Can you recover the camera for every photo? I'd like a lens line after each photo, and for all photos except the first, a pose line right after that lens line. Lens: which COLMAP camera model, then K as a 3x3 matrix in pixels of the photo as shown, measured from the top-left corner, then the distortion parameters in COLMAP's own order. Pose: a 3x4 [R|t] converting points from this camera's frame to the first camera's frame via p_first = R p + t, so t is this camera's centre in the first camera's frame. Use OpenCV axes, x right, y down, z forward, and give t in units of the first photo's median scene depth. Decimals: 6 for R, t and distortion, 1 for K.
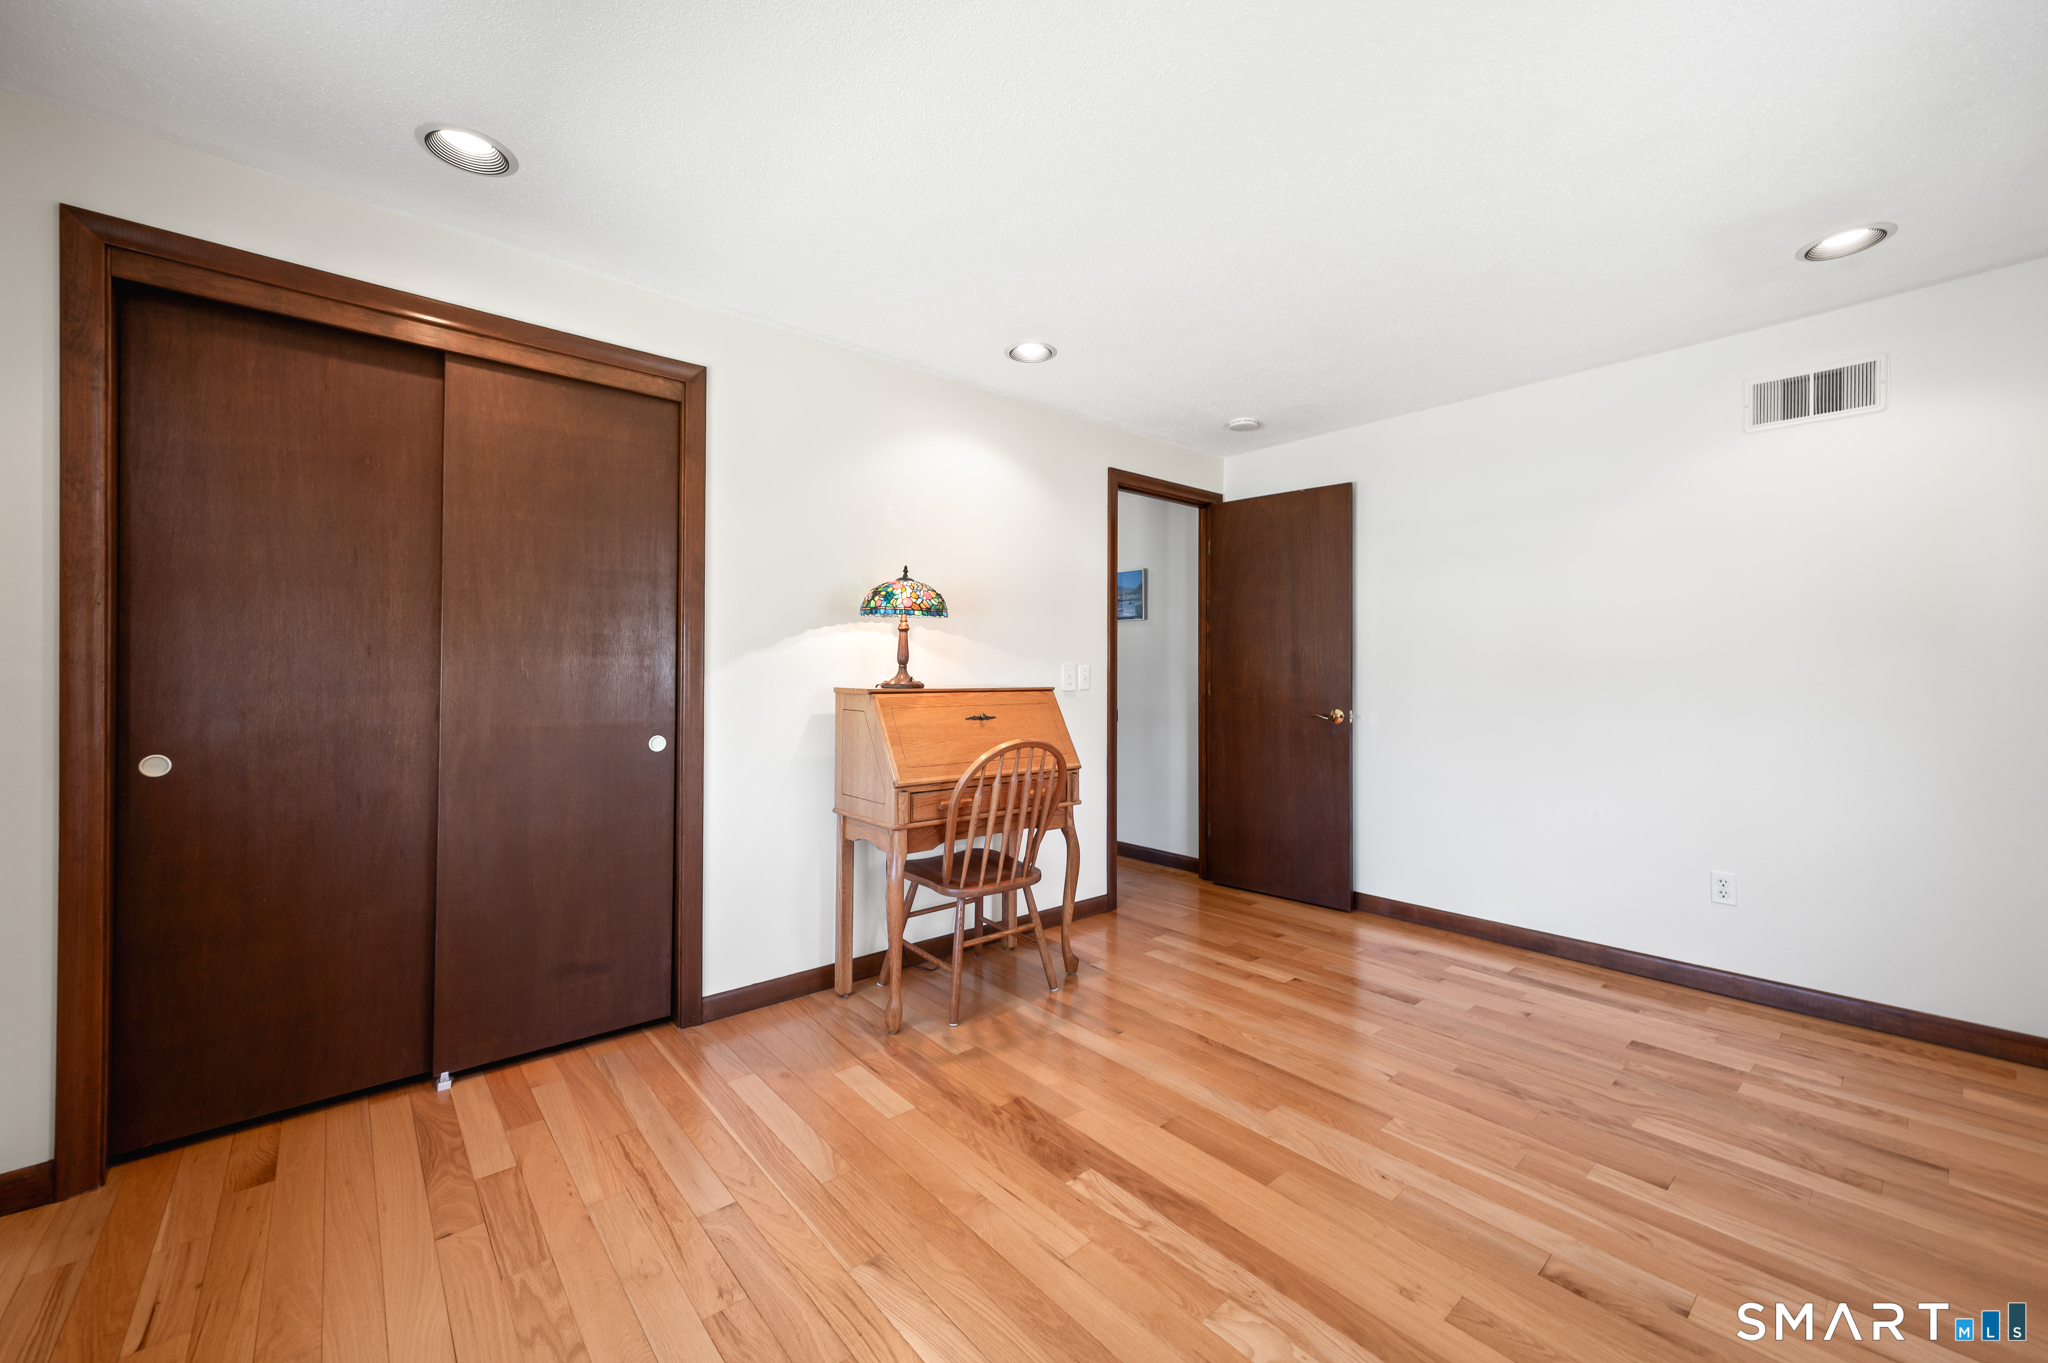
lens RADIAL K [[806.1, 0, 1018.0], [0, 806.1, 659.4], [0, 0, 1]] dist [0.002447, -0.000003]
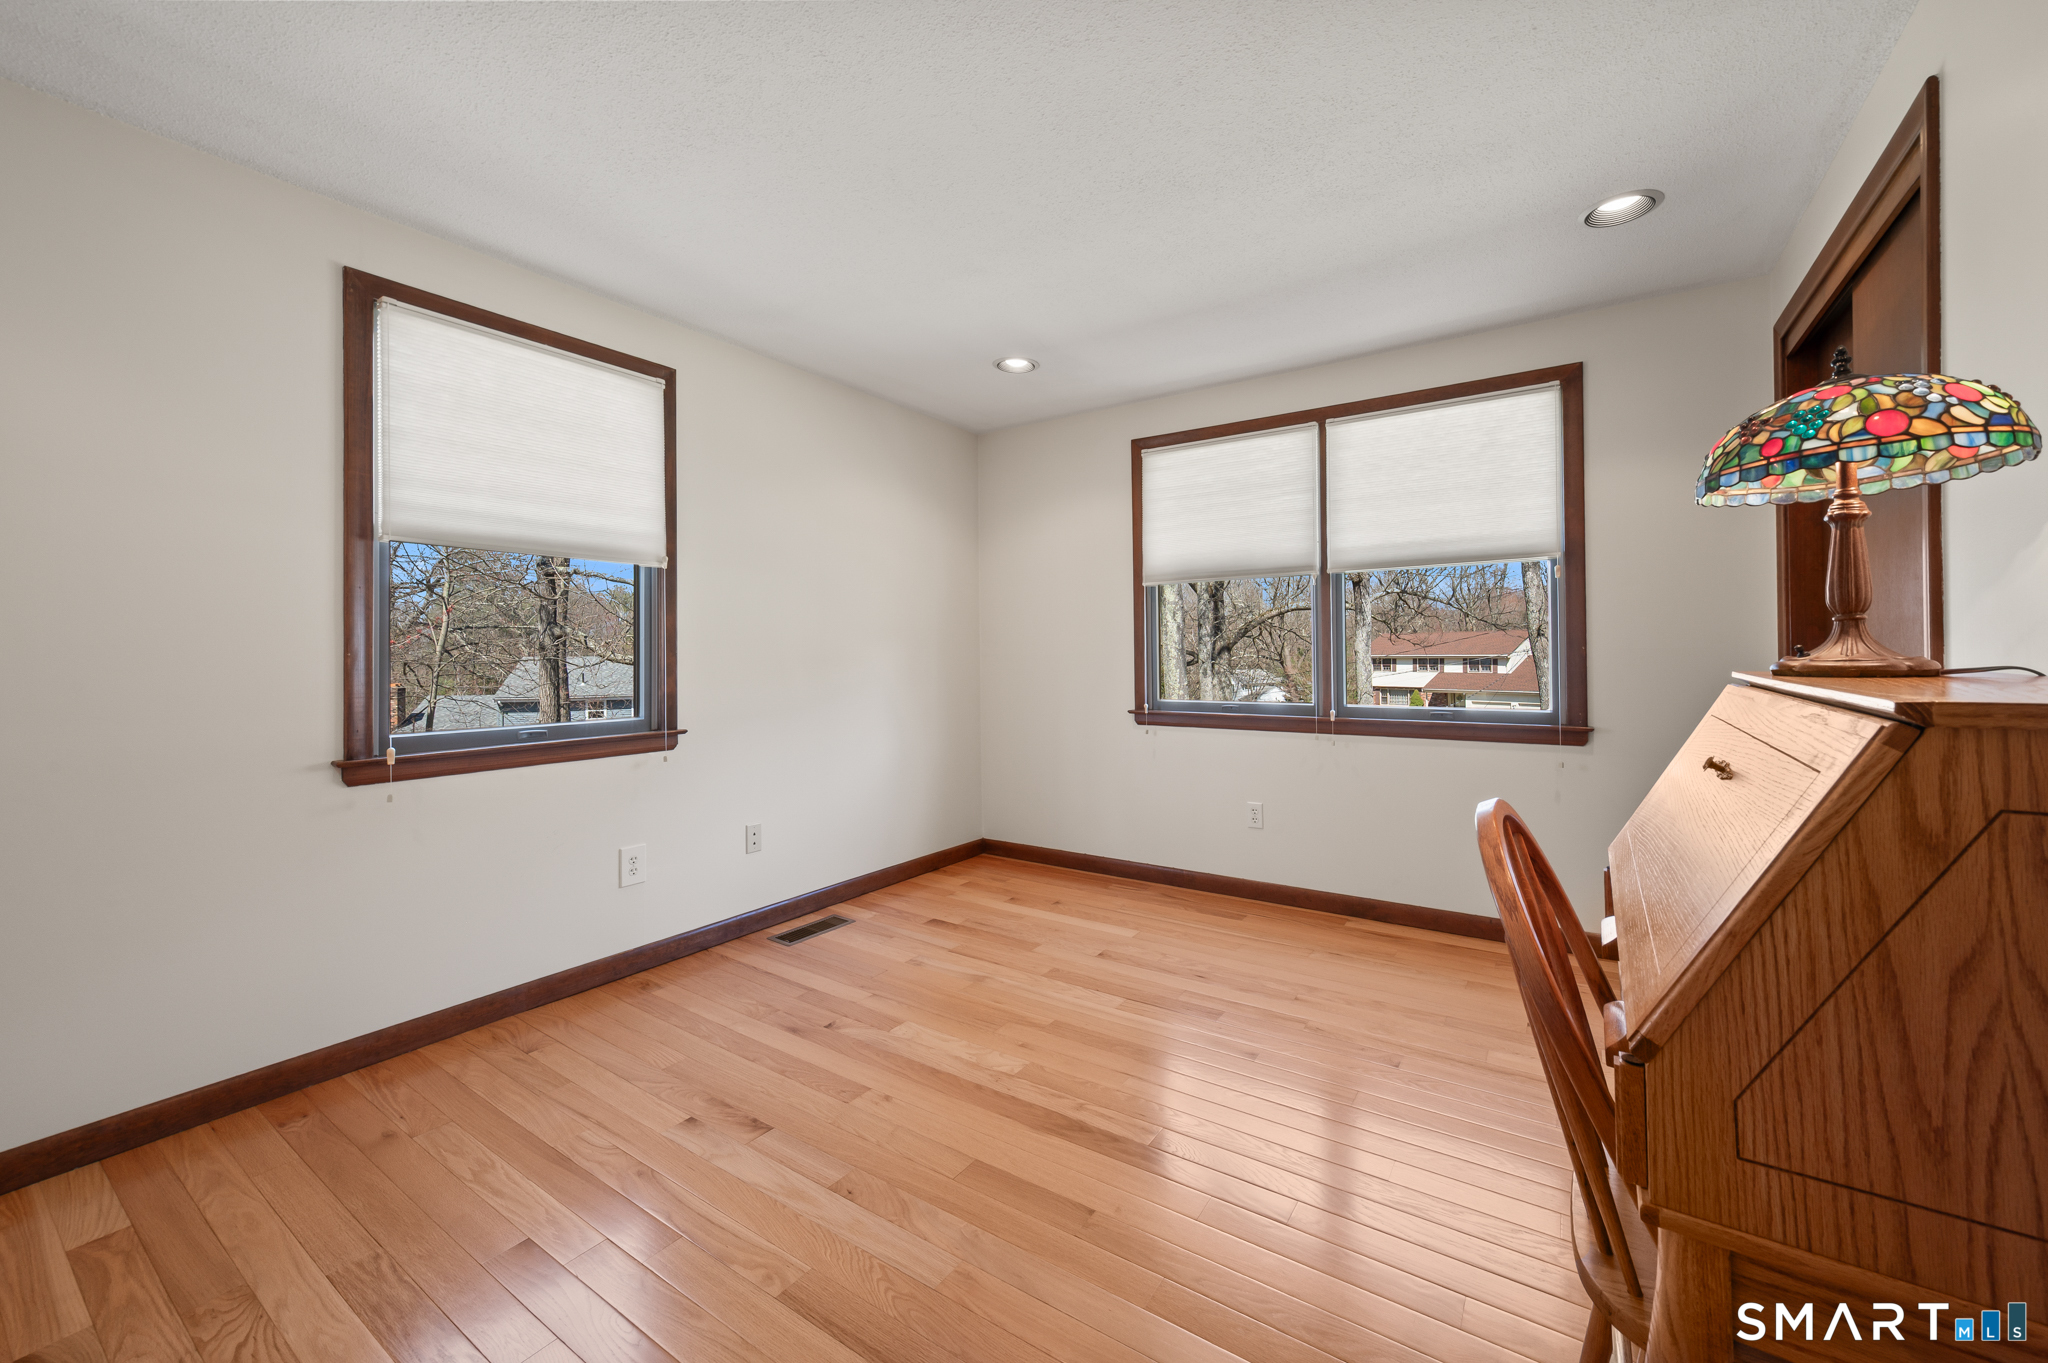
lens RADIAL K [[806.1, 0, 1018.0], [0, 806.1, 659.4], [0, 0, 1]] dist [0.002447, -0.000003]
pose [[-0.968831, 0.010146, -0.247514, 0.583768], [0.010184, 0.999948, 0.001125, 0.036617], [0.247513, -0.001431, -0.968884, 2.322507]]
